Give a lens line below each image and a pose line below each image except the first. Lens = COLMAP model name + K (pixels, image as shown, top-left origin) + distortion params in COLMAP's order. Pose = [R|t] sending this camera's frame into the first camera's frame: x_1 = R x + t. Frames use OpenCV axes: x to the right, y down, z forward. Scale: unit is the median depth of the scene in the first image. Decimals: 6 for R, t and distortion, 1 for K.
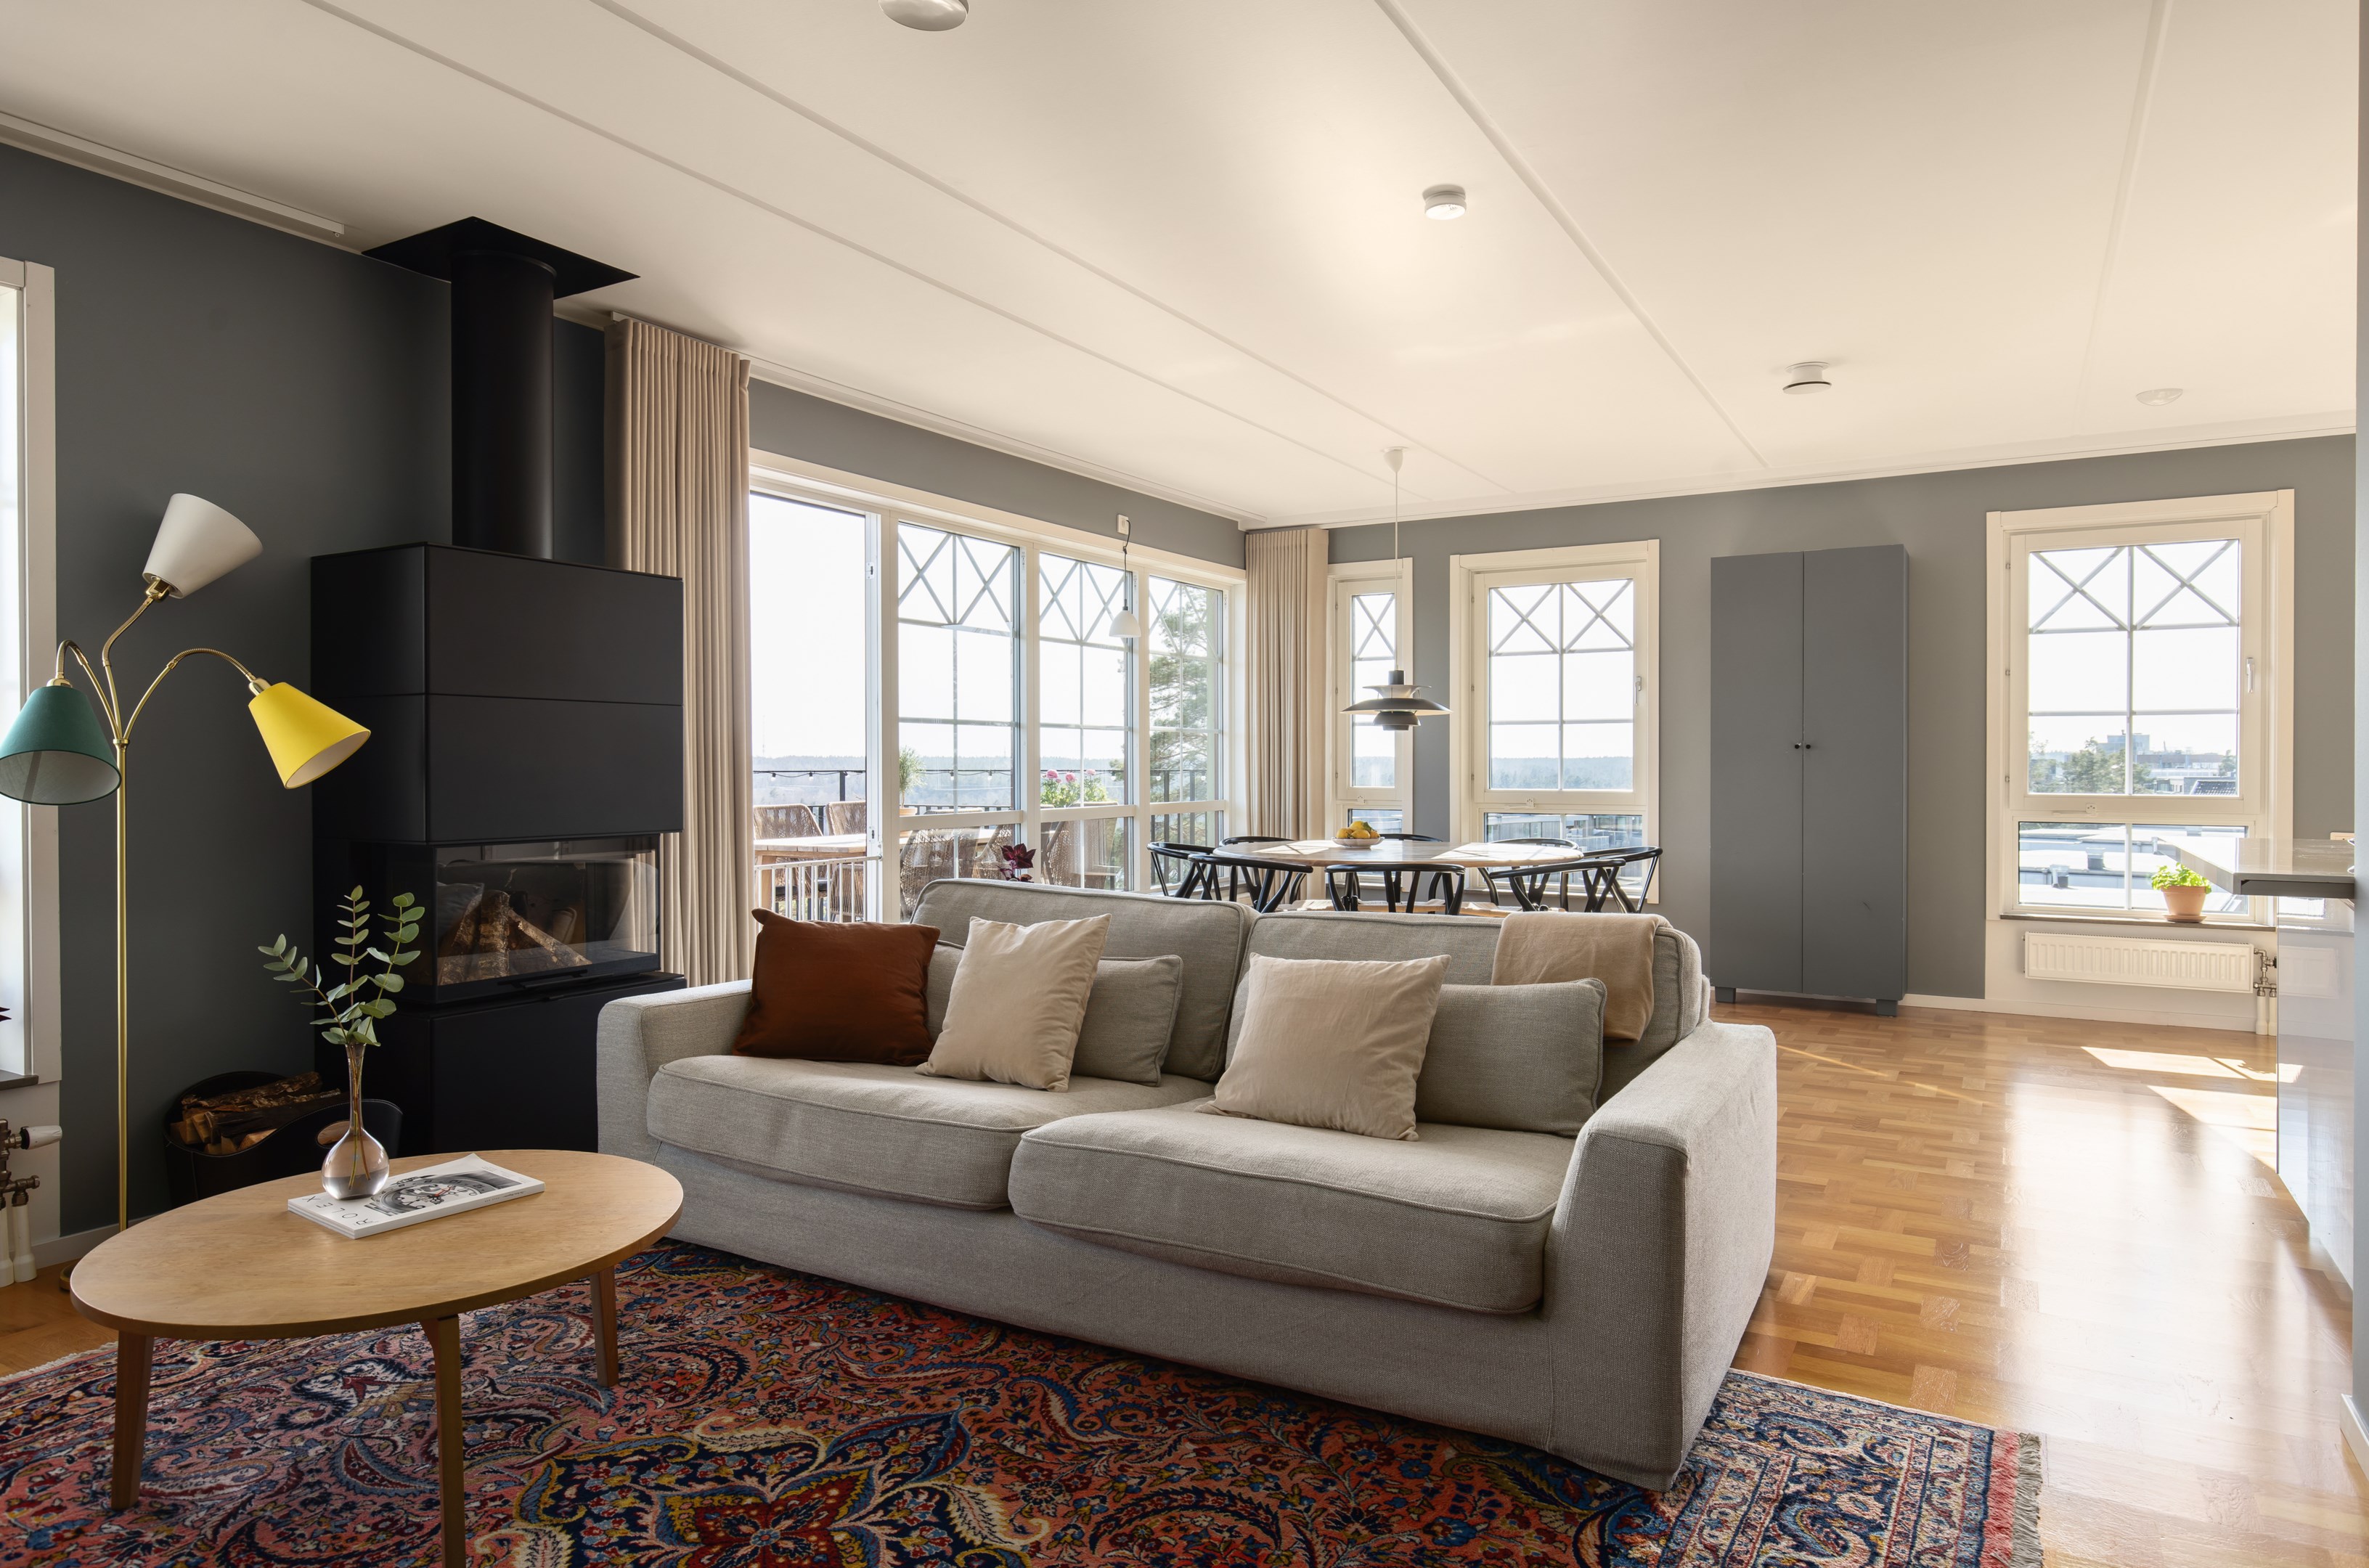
lens RADIAL K [[1406.8, 0, 1181.9], [0, 1406.8, 776.2], [0, 0, 1]] dist [0.002945, -0.001903]
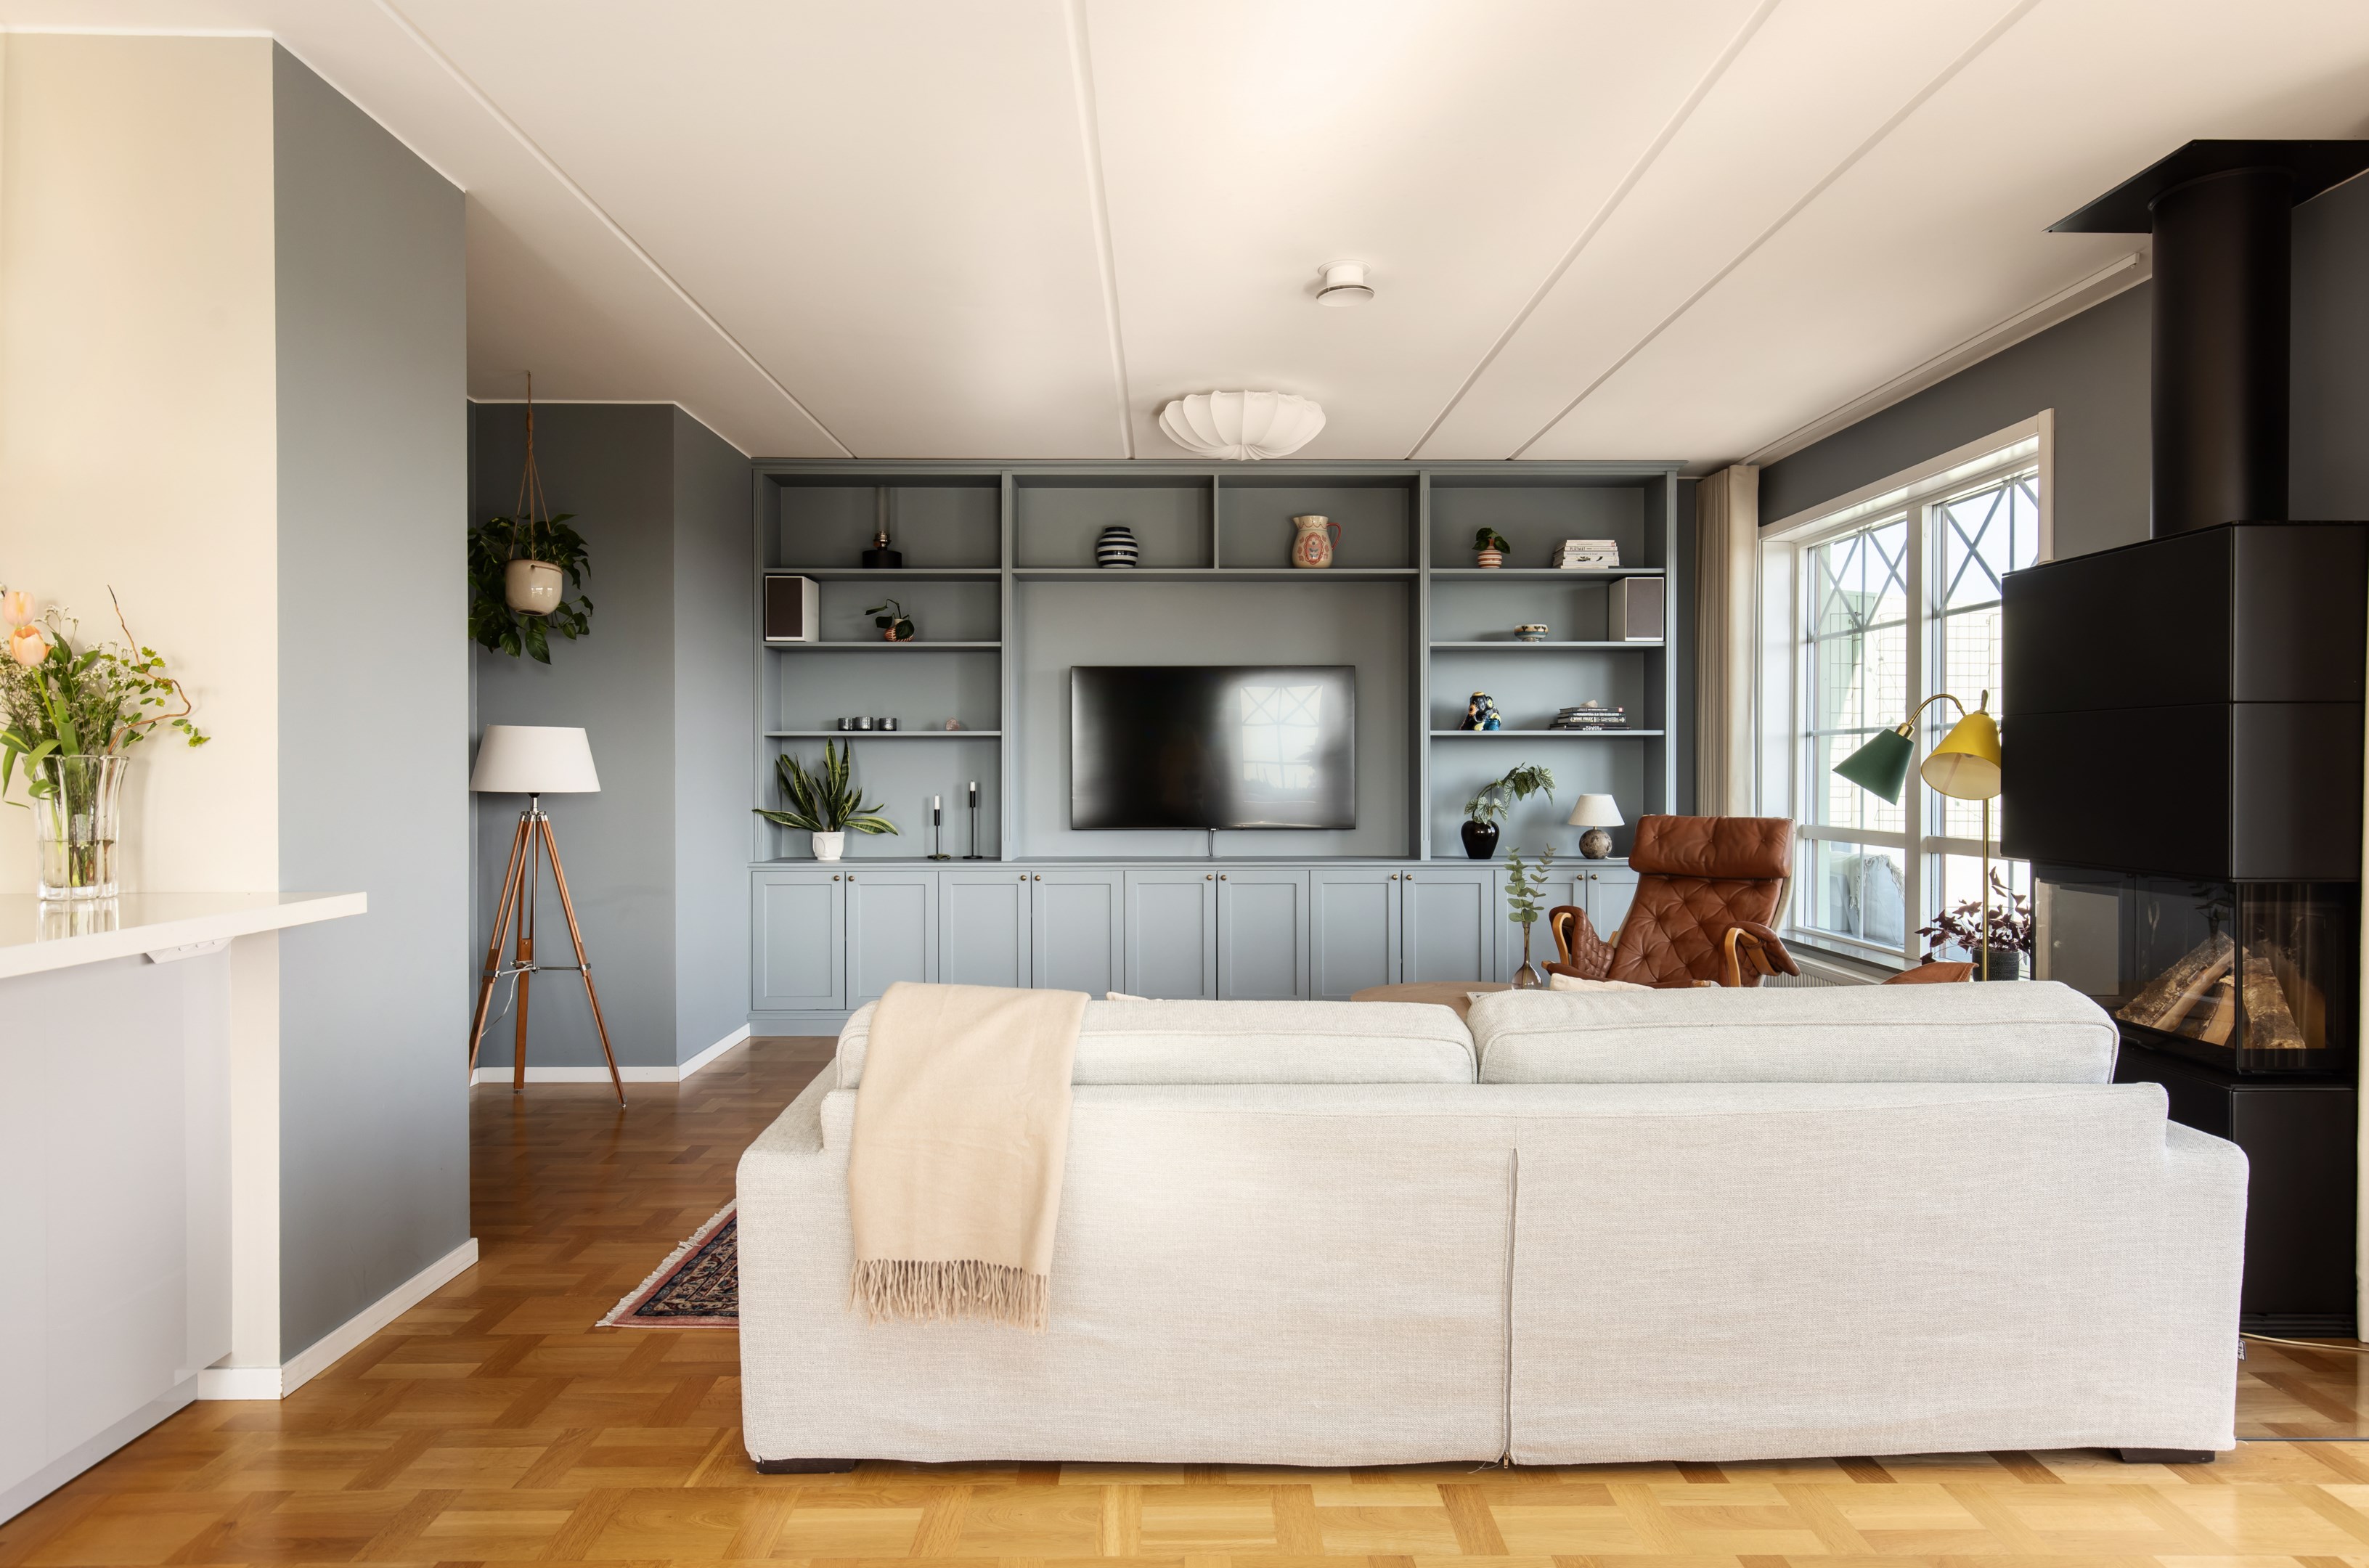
lens RADIAL K [[1358.9, 0, 1184.5], [0, 1358.9, 784.0], [0, 0, 1]] dist [0.002151, 0.000146]
pose [[-0.856694, 0.008422, -0.515757, 0.501672], [-0.002175, 0.999799, 0.019938, -0.024463], [0.515821, 0.018203, -0.856503, 1.478205]]
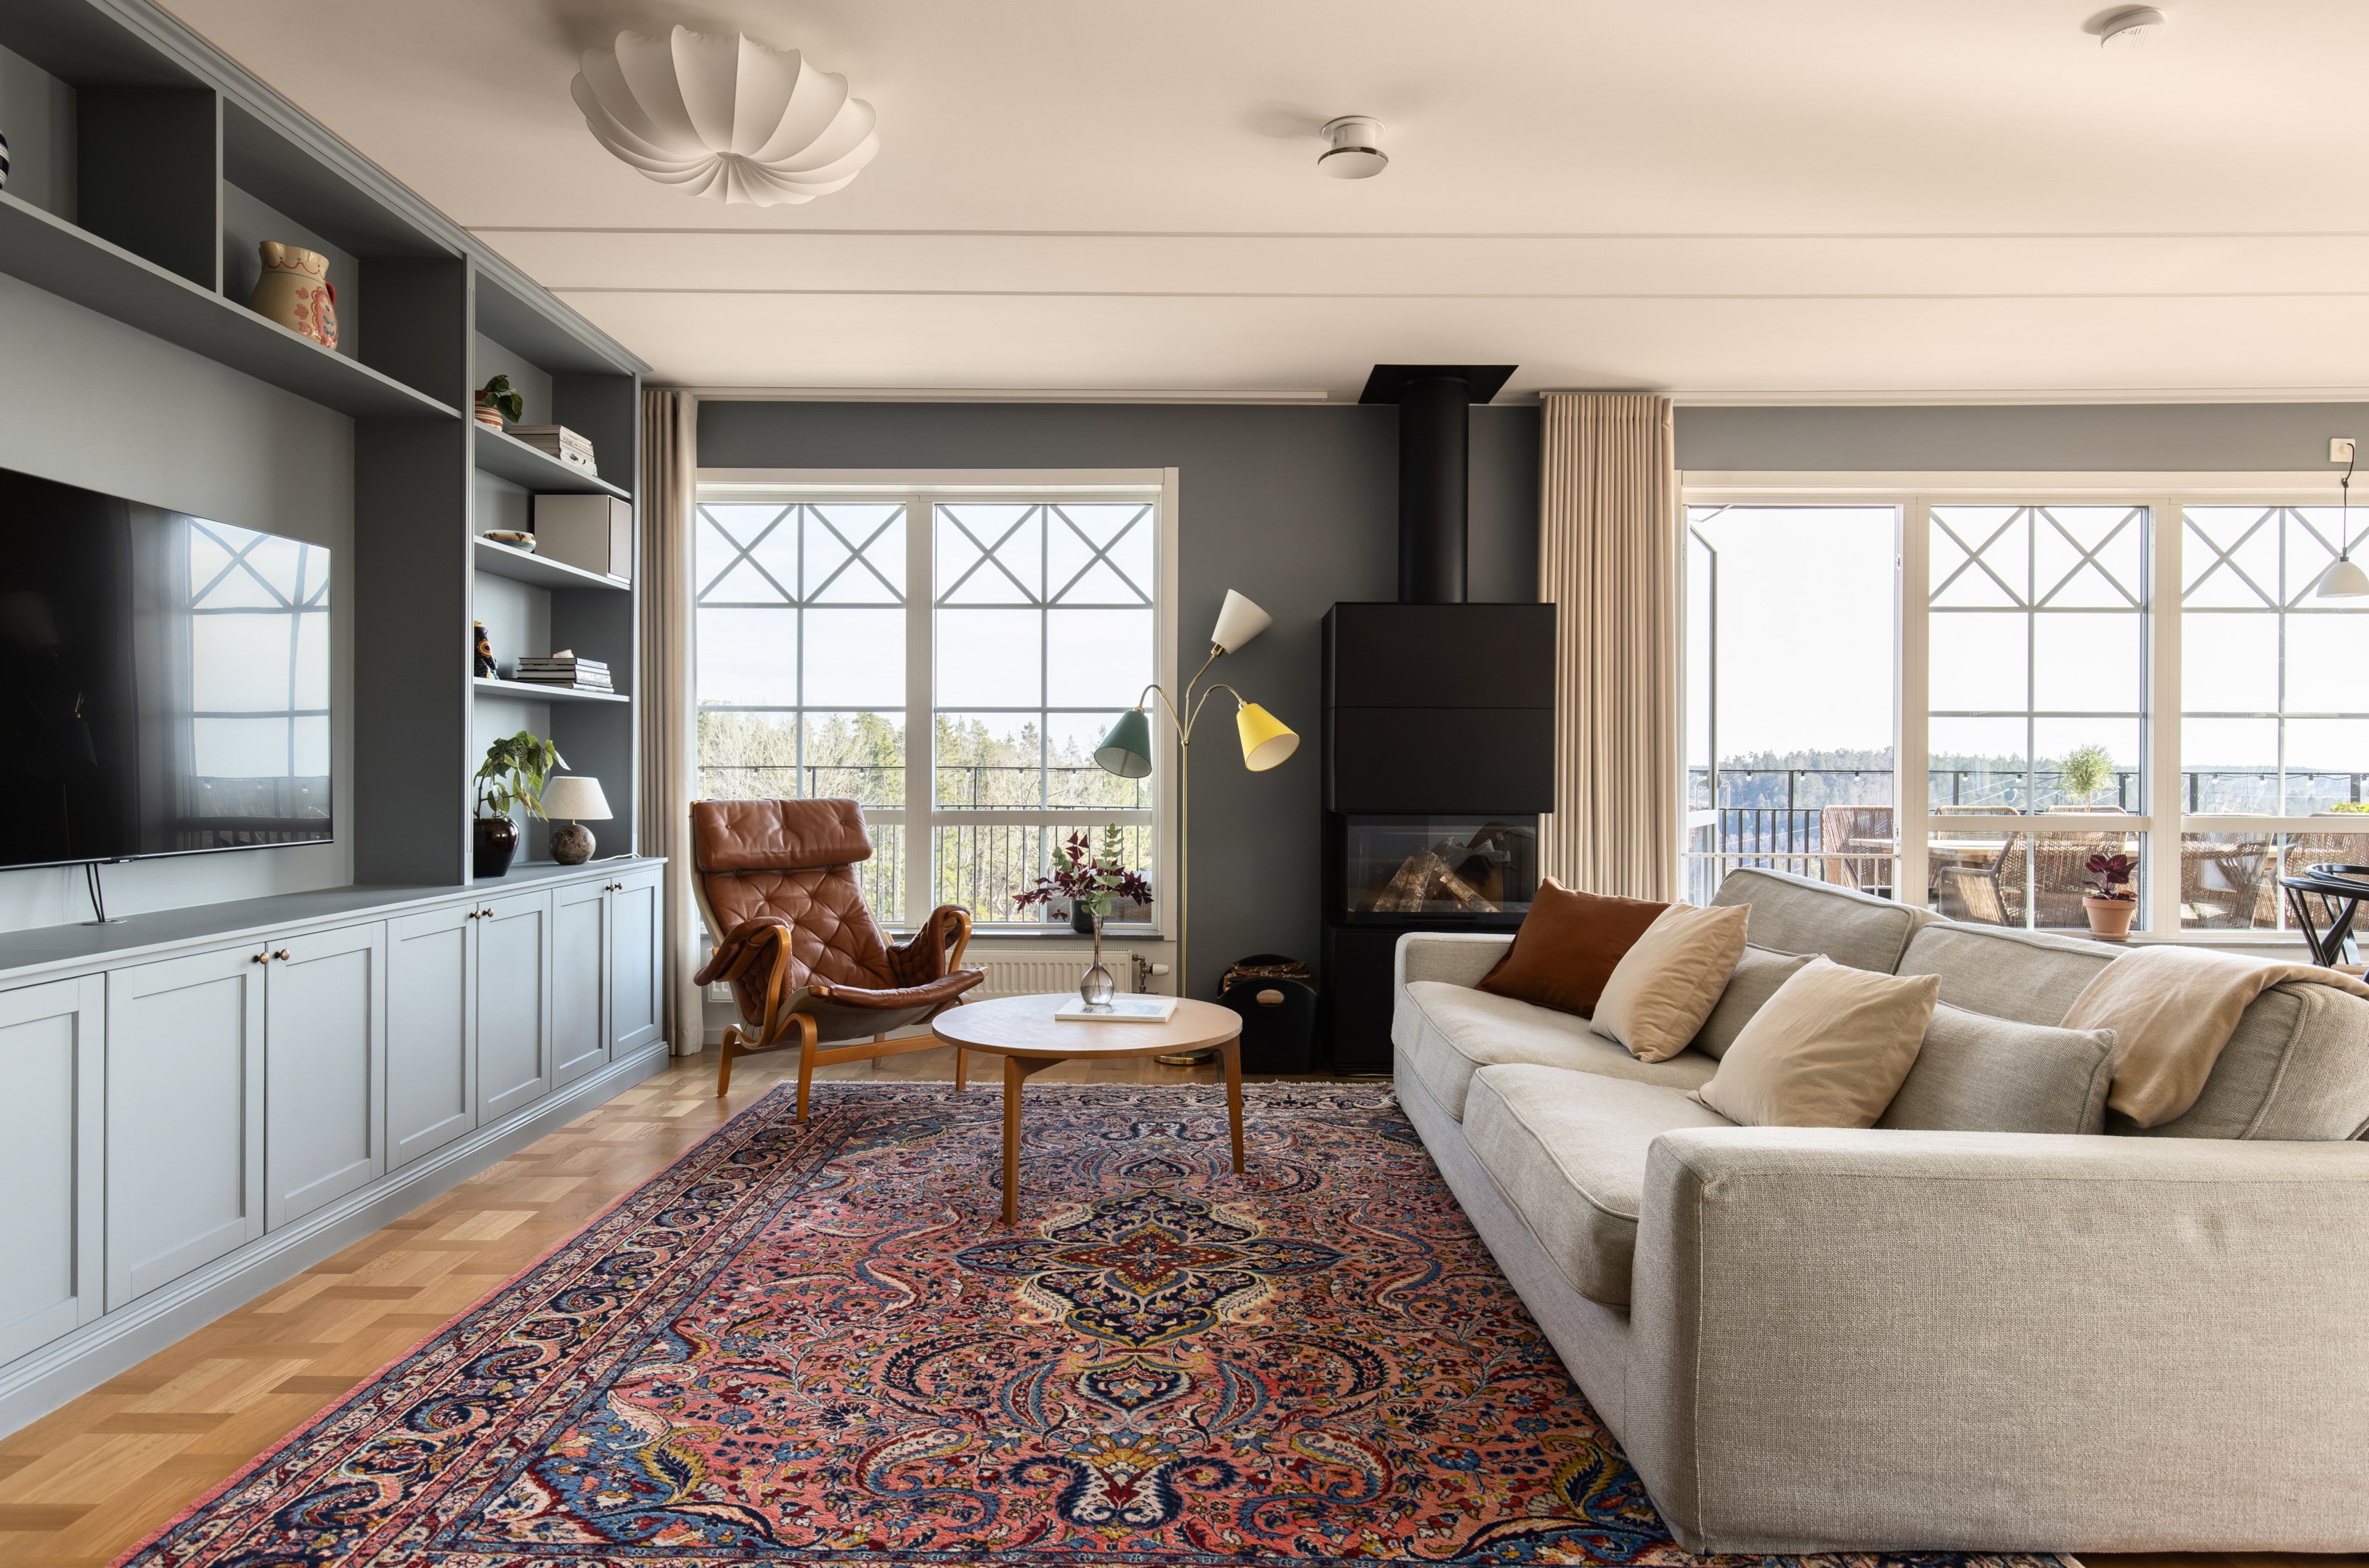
lens RADIAL K [[1334.2, 0, 1183.7], [0, 1334.2, 770.8], [0, 0, 1]] dist [0.003827, 0.000271]
pose [[0.496420, 0.004357, -0.868071, 0.540054], [-0.012368, 0.999921, -0.002054, 0.010831], [0.867994, 0.011756, 0.496435, 0.174793]]
